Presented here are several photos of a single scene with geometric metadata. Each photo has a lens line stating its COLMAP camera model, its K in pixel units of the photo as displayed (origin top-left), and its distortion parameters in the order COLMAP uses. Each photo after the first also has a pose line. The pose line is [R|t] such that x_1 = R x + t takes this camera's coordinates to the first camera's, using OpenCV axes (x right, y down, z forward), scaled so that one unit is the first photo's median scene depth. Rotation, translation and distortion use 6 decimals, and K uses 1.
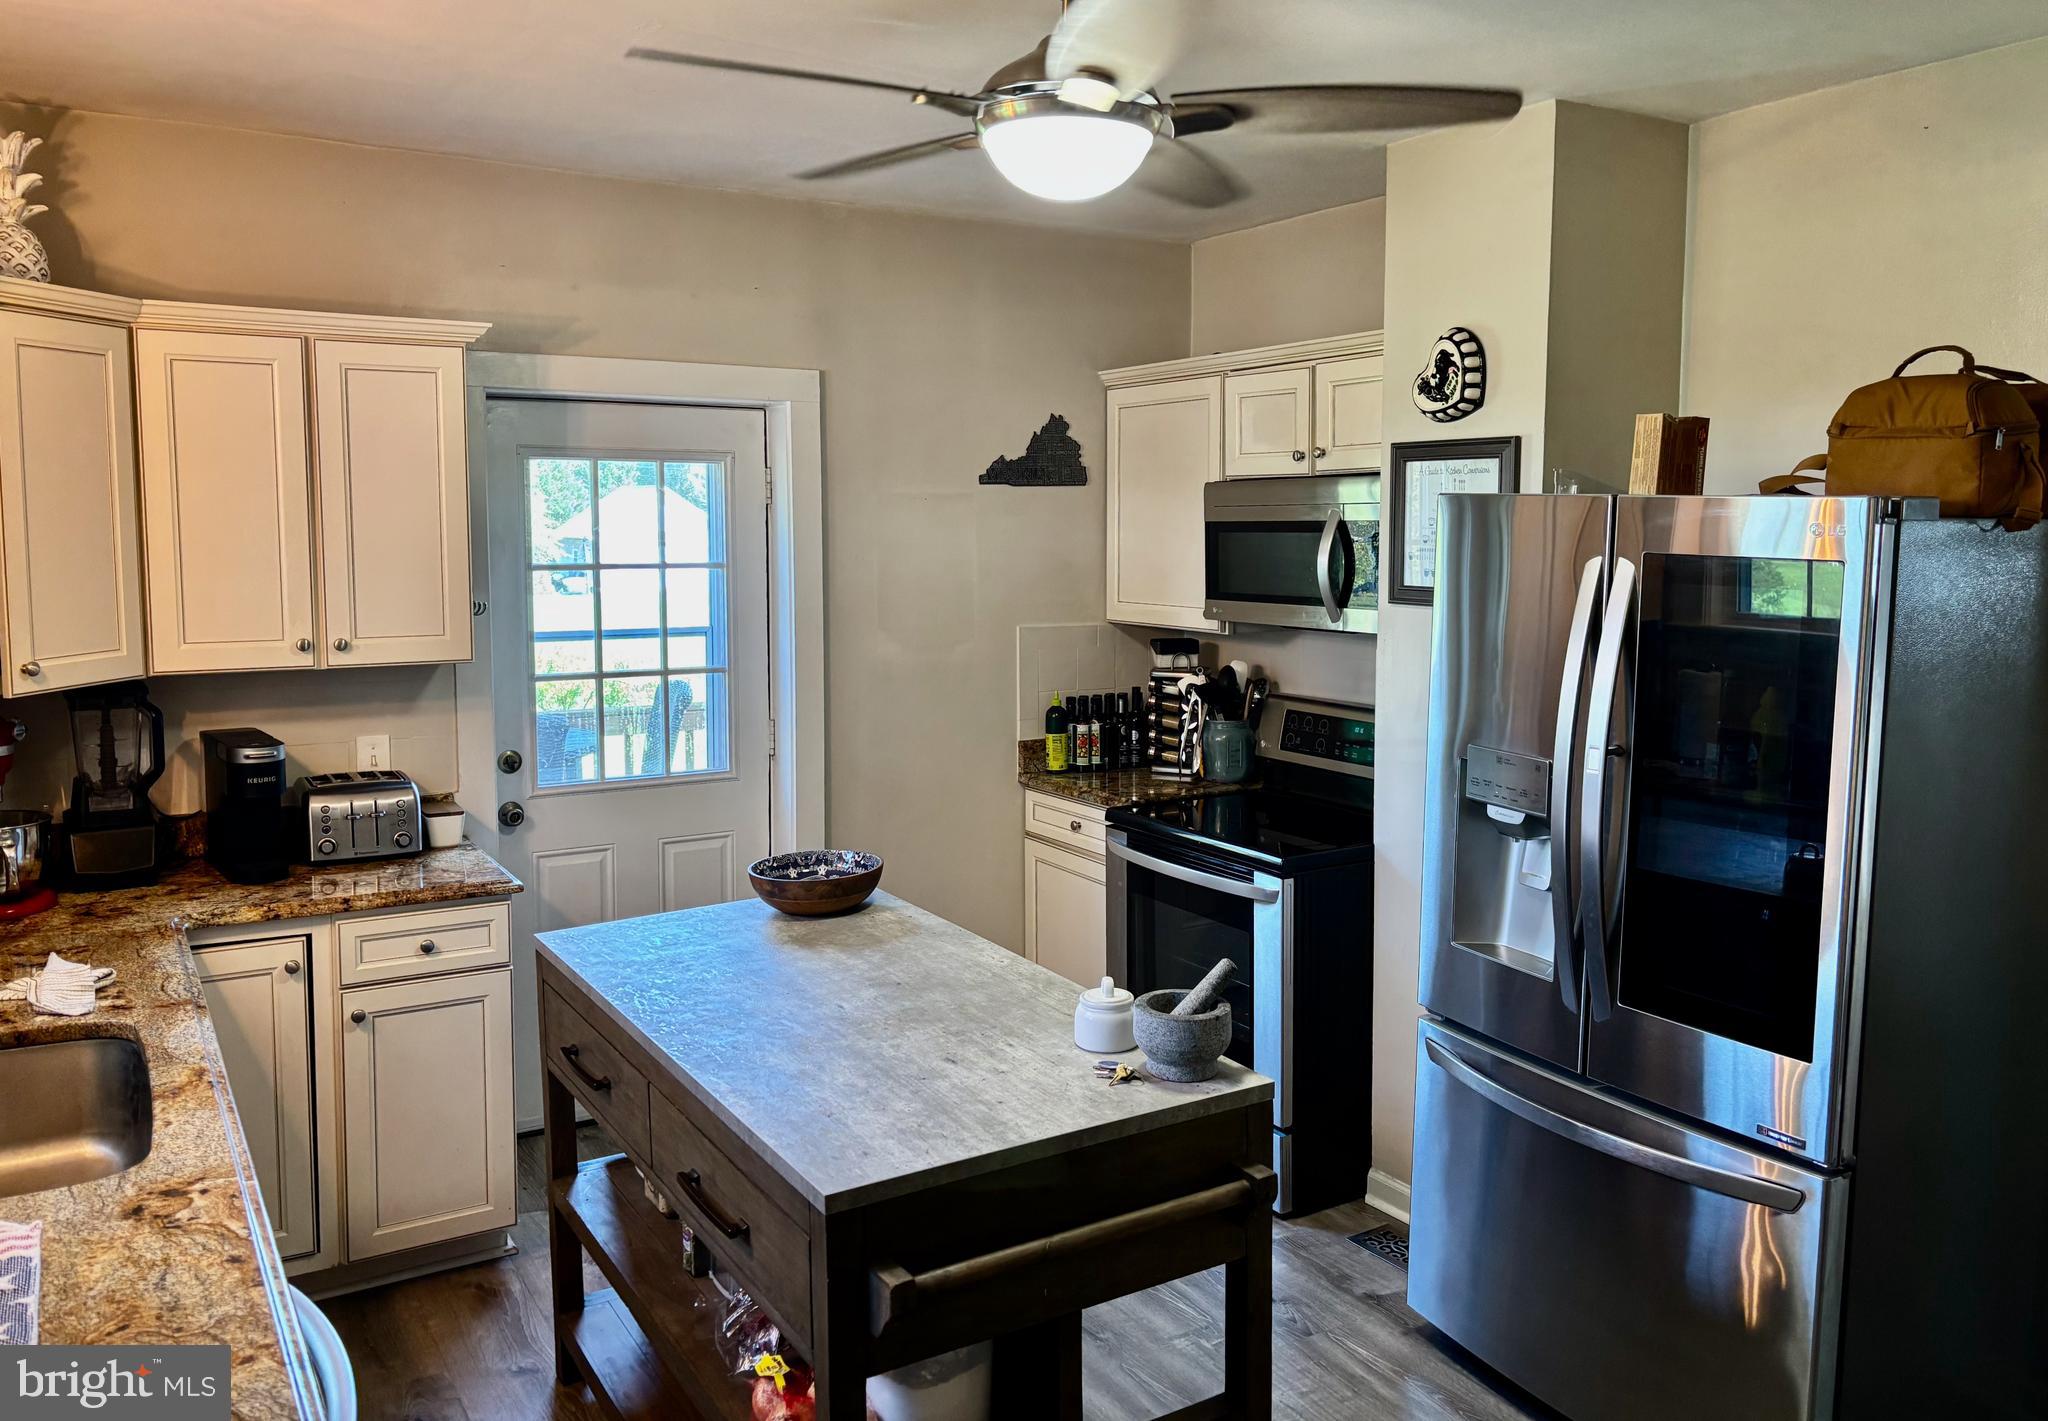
lens RADIAL K [[1593.8, 0, 1019.0], [0, 1593.8, 697.9], [0, 0, 1]] dist [0.057086, -0.026566]
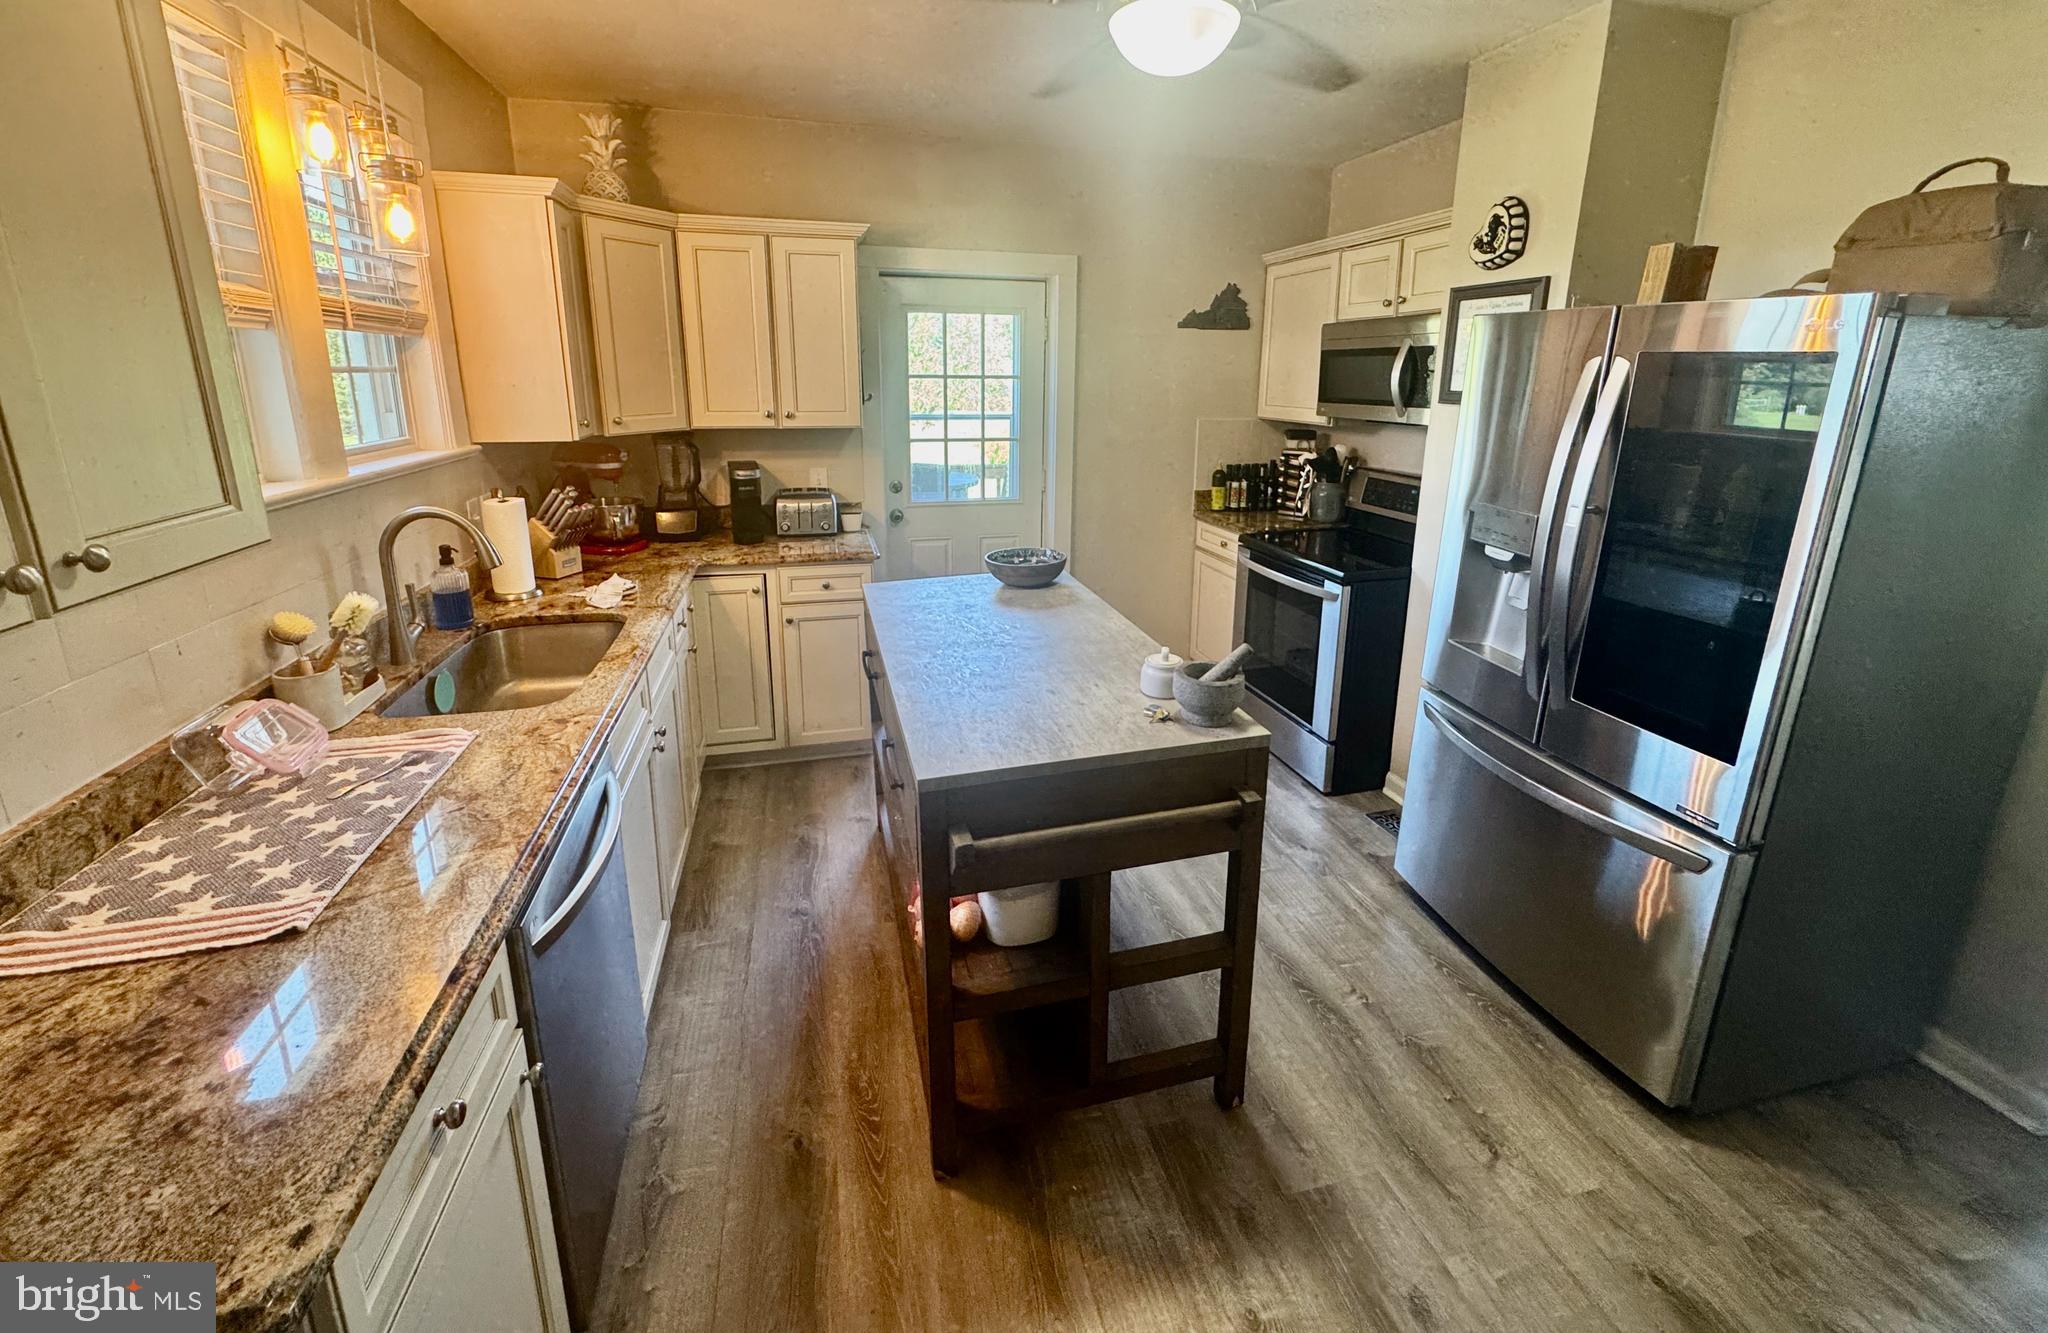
lens RADIAL K [[818.7, 0, 1021.6], [0, 818.7, 573.3], [0, 0, 1]] dist [0.006232, 0.000680]
pose [[0.960207, 0.074347, -0.269212, 0.089352], [-0.039947, 0.990566, 0.131082, 0.011998], [0.276418, -0.115111, 0.954119, 0.189239]]
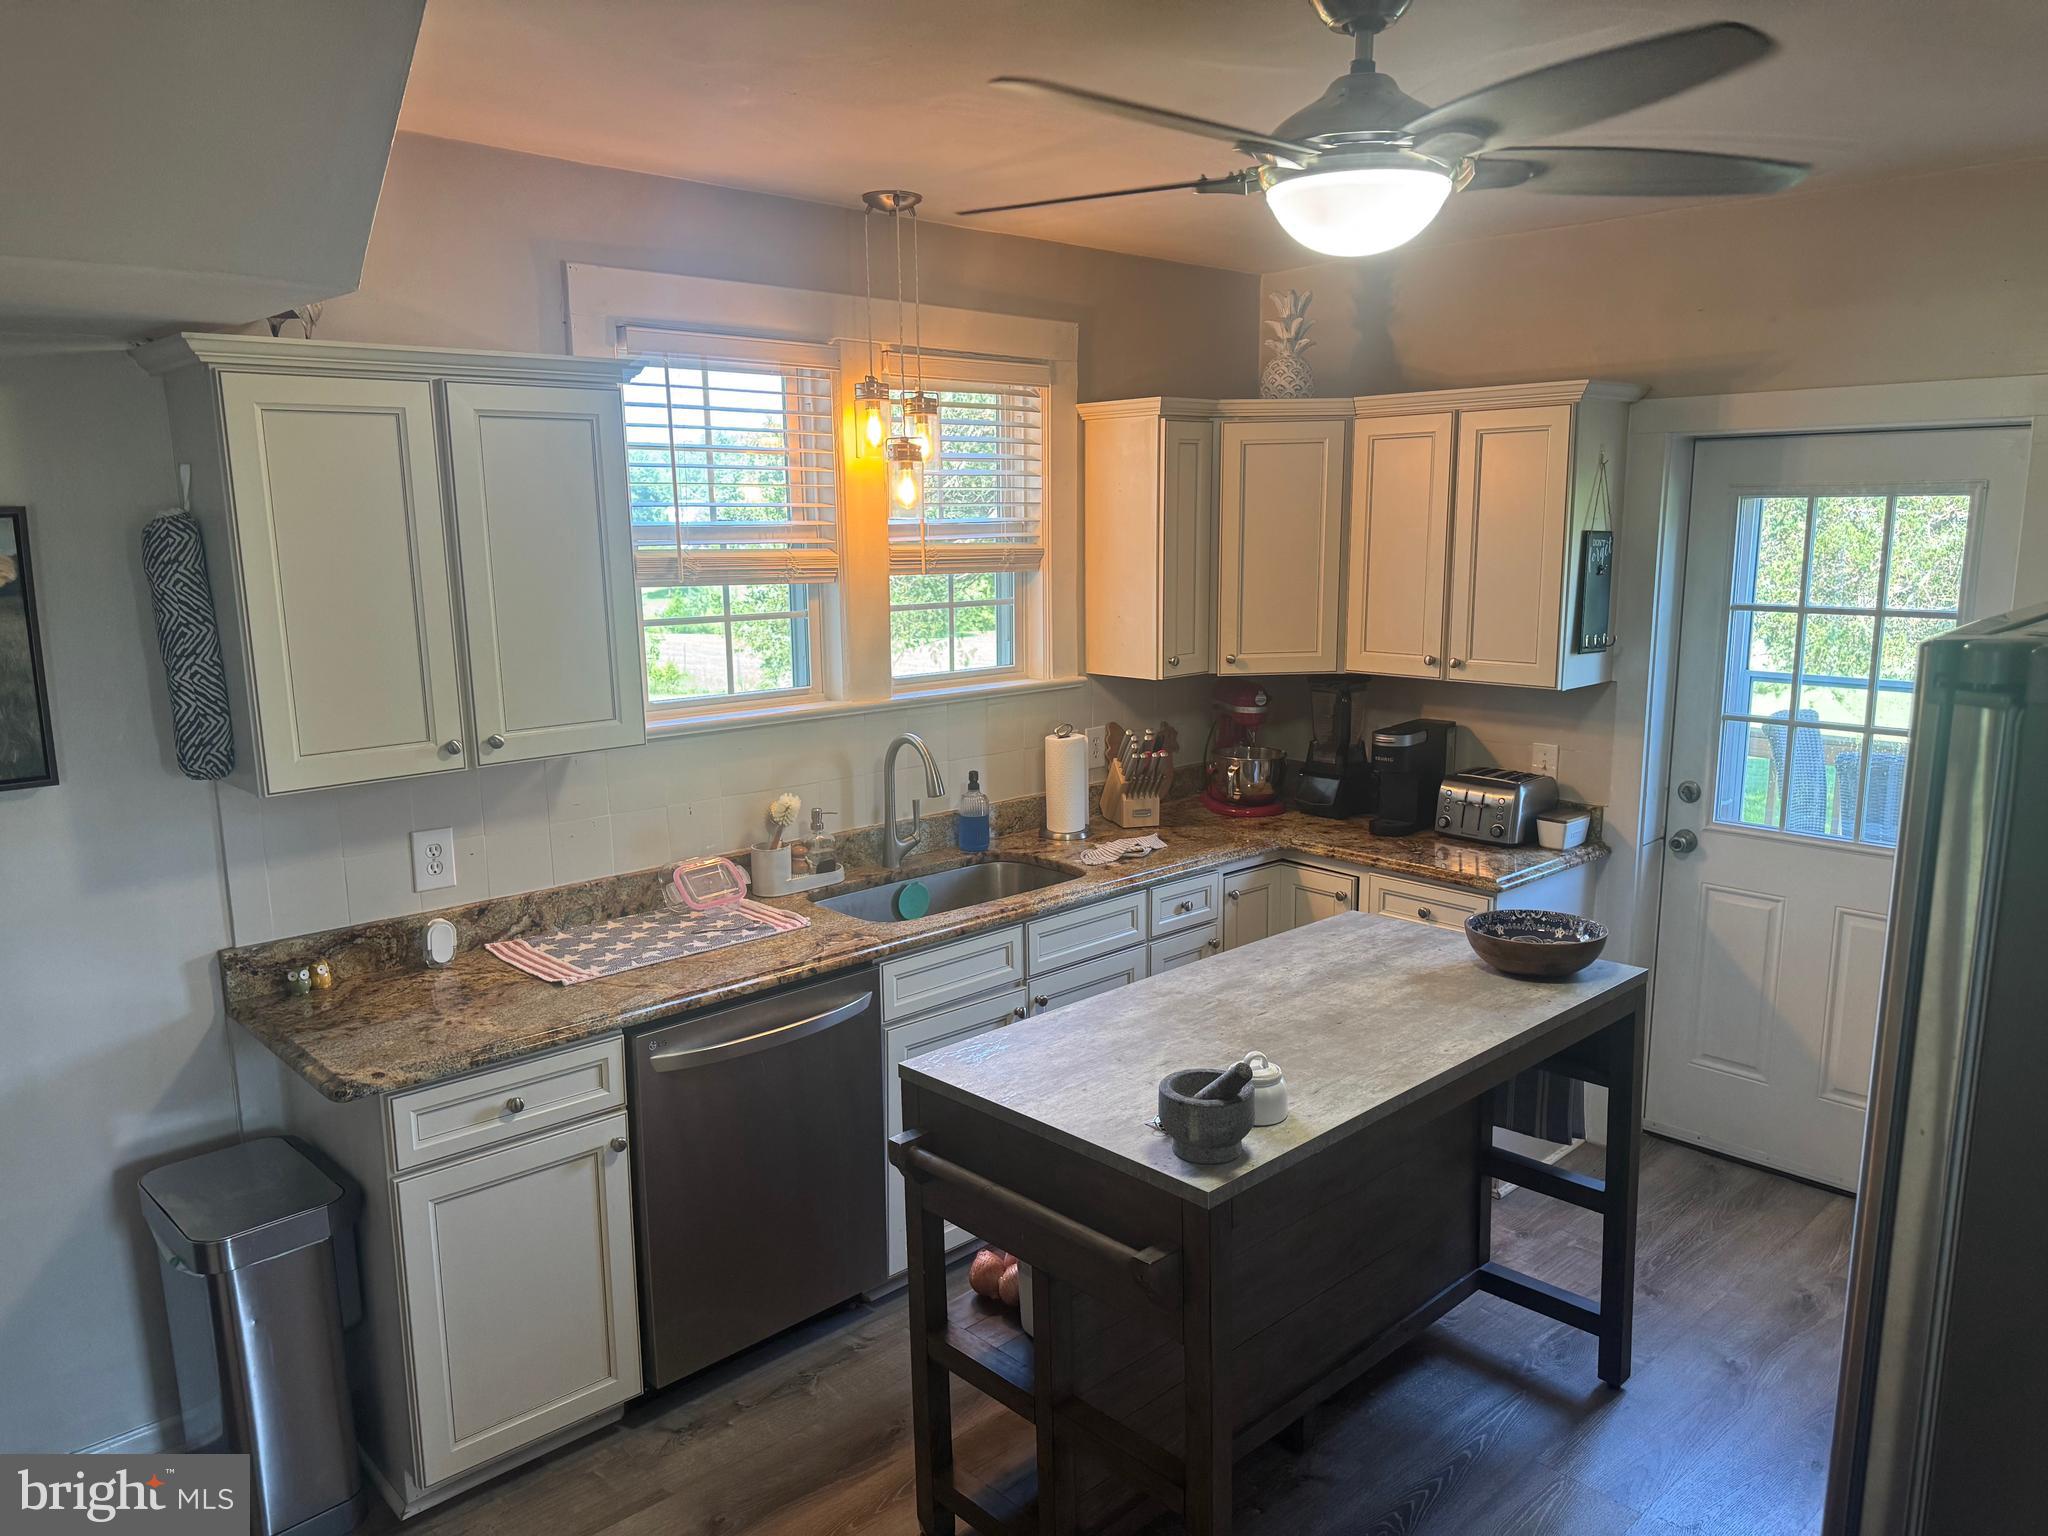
lens RADIAL K [[1463.1, 0, 1060.8], [0, 1463.1, 806.9], [0, 0, 1]] dist [0.094930, -0.002805]
pose [[0.225601, 0.192747, -0.954962, 0.645640], [-0.105784, 0.979284, 0.172665, -0.092744], [0.968460, 0.062066, 0.241317, 0.456933]]
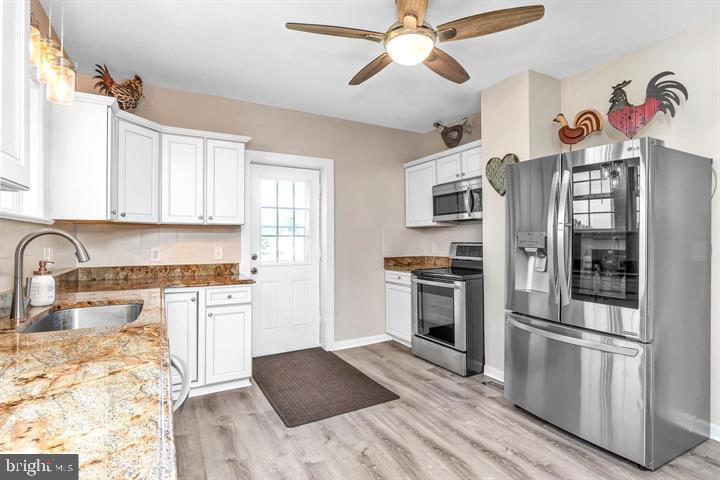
lens RADIAL K [[363.4, 0, 360.2], [0, 363.4, 241.0], [0, 0, 1]] dist [0.003592, 0.000339]
pose [[0.999360, -0.008248, -0.034797, -0.038200], [0.004344, 0.993833, -0.110804, 0.123736], [0.035496, 0.110582, 0.993233, 0.168232]]
